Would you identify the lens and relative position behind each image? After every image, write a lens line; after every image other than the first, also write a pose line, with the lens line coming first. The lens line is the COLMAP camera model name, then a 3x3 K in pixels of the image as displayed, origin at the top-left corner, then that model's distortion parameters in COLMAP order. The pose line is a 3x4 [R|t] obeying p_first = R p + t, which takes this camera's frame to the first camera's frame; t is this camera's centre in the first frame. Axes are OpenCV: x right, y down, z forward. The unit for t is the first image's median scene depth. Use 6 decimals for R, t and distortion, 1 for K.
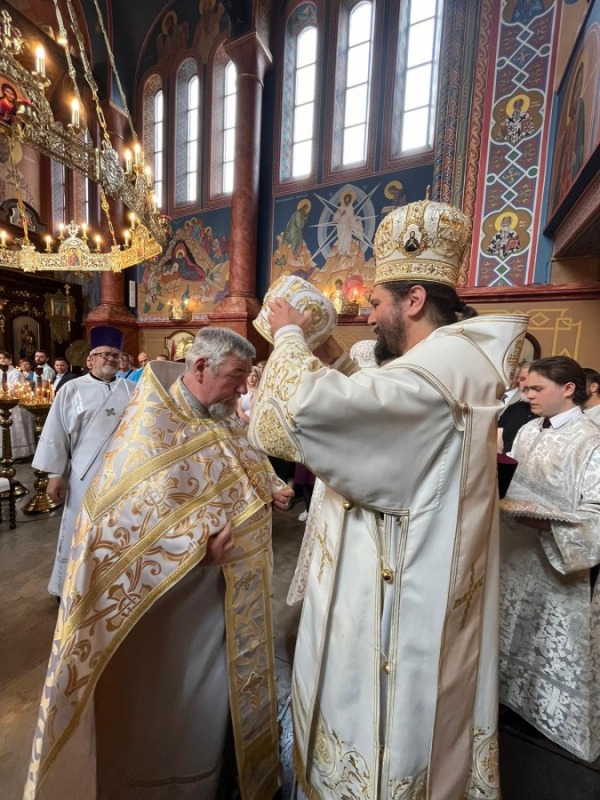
lens RADIAL K [[327.7, 0, 298.2], [0, 327.7, 398.1], [0, 0, 1]] dist [0.000430, -0.000230]
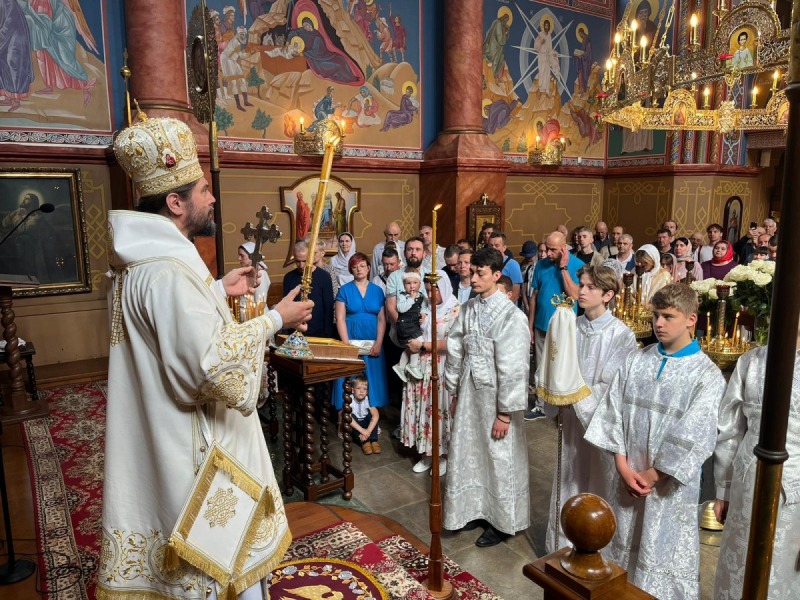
lens RADIAL K [[608.5, 0, 410.4], [0, 608.5, 303.4], [0, 0, 1]] dist [0.073439, -0.093954]
pose [[0.504060, -0.183193, 0.844017, -1.465545], [0.103013, 0.983022, 0.151843, -0.174215], [-0.857504, 0.010406, 0.514373, 0.474714]]
